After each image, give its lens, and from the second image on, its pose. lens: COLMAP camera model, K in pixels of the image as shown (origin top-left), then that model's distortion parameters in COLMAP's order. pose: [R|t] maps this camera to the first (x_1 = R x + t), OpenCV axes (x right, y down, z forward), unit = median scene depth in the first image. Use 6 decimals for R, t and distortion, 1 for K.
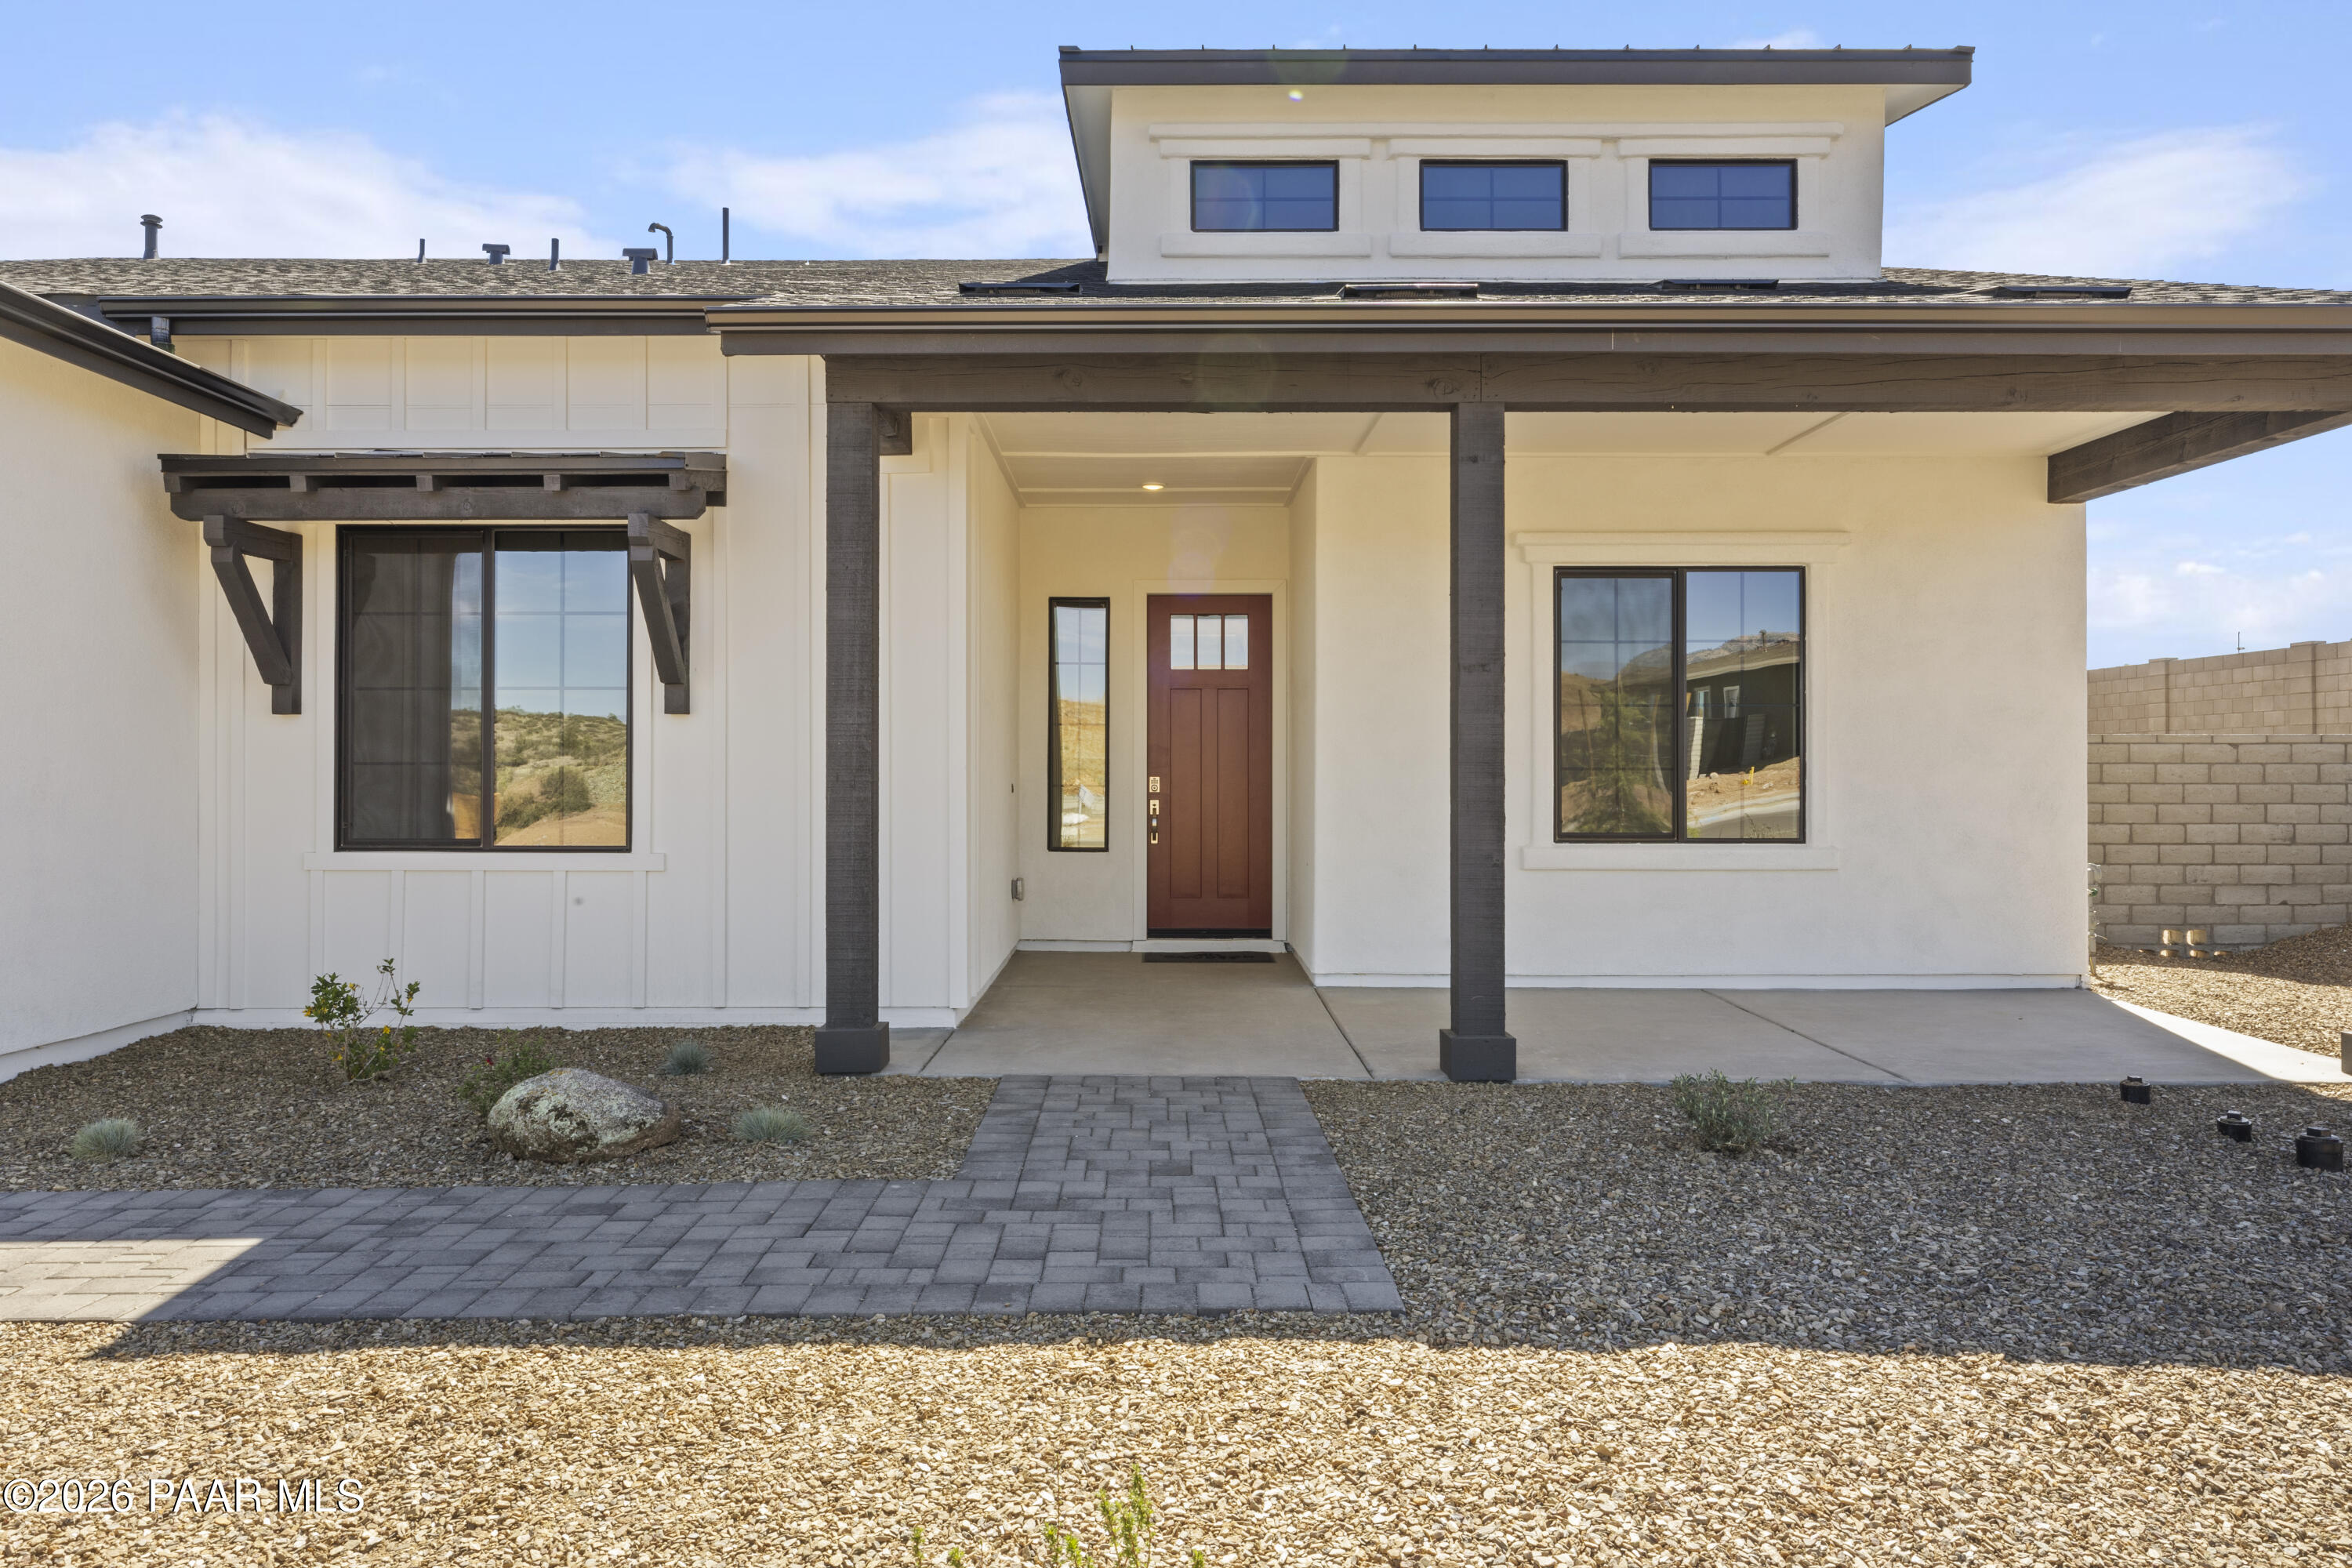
lens RADIAL K [[1721.4, 0, 1177.0], [0, 1721.4, 777.3], [0, 0, 1]] dist [-0.005530, -0.001135]
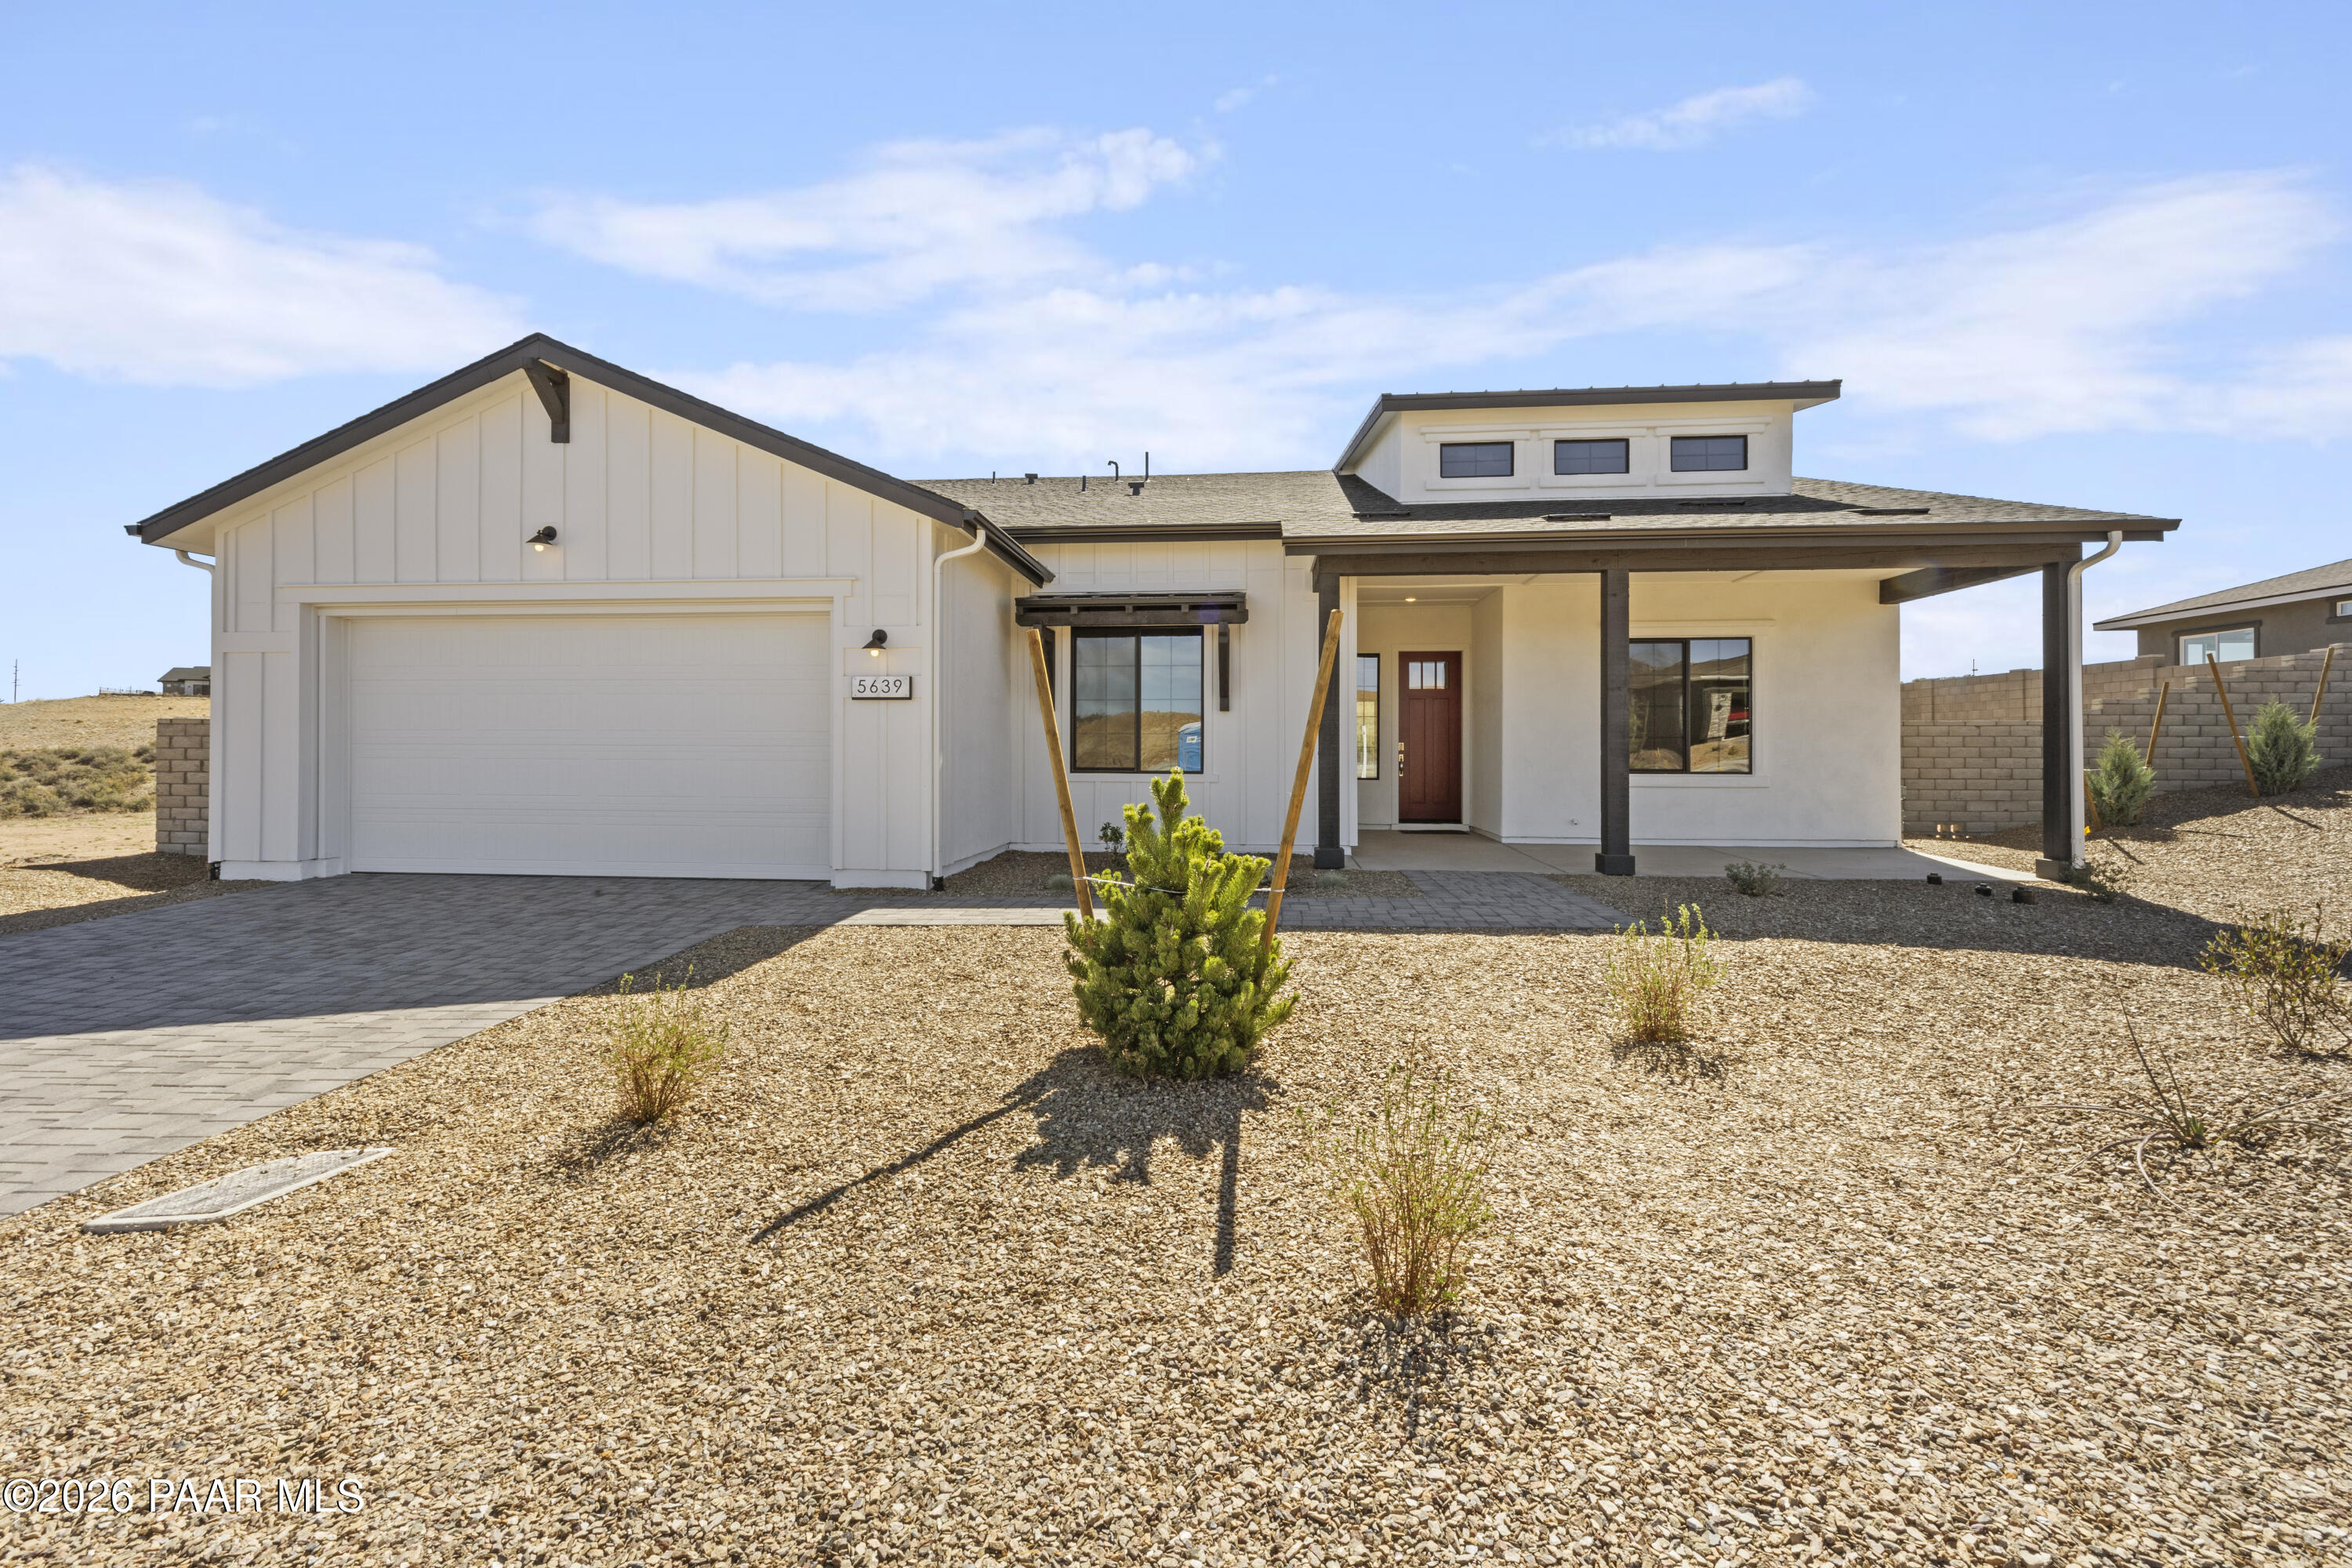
lens RADIAL K [[1016.2, 0, 1202.6], [0, 1016.2, 748.3], [0, 0, 1]] dist [-0.002636, -0.000221]
pose [[0.995329, 0.001935, -0.096523, -0.160062], [-0.002109, 0.999996, -0.001698, 0.010924], [0.096519, 0.001894, 0.995329, -0.246444]]
